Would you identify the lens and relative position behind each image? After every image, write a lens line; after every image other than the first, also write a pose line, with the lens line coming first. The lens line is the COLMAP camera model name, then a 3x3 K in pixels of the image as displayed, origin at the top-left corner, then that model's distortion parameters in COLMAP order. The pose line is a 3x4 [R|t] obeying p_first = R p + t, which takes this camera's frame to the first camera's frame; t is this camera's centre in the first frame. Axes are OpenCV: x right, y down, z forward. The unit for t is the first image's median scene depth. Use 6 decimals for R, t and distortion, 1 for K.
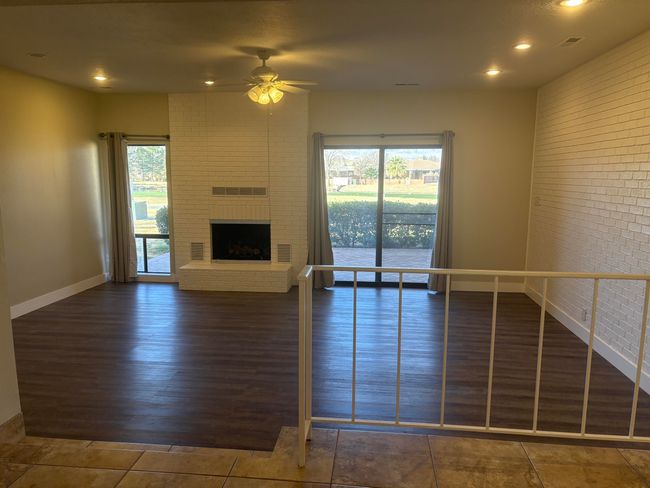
lens RADIAL K [[489.5, 0, 323.2], [0, 489.5, 246.0], [0, 0, 1]] dist [0.034123, -0.037401]
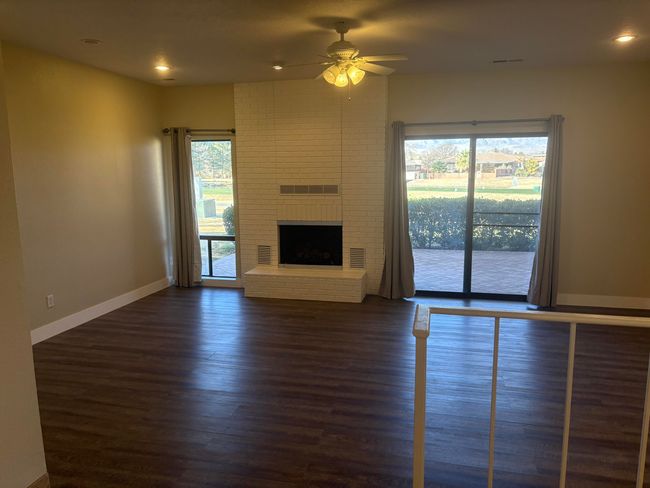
lens RADIAL K [[489.5, 0, 322.0], [0, 489.5, 246.5], [0, 0, 1]] dist [0.034123, -0.037401]
pose [[0.990987, 0.007281, -0.133757, -0.029509], [-0.005852, 0.999922, 0.011070, -0.018224], [0.133827, -0.010187, 0.990952, 0.120035]]
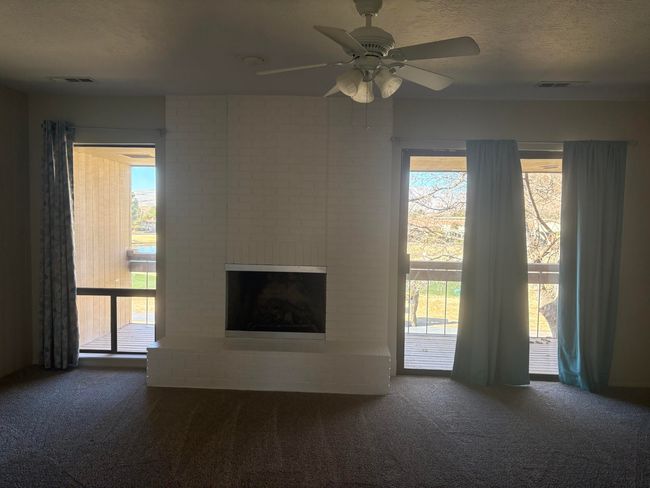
lens RADIAL K [[489.5, 0, 329.7], [0, 489.5, 245.5], [0, 0, 1]] dist [0.034123, -0.037401]
pose [[0.999661, 0.010449, 0.023848, -0.134930], [-0.006891, 0.989455, -0.144675, 0.010406], [-0.025108, 0.144462, 0.989192, 0.459879]]
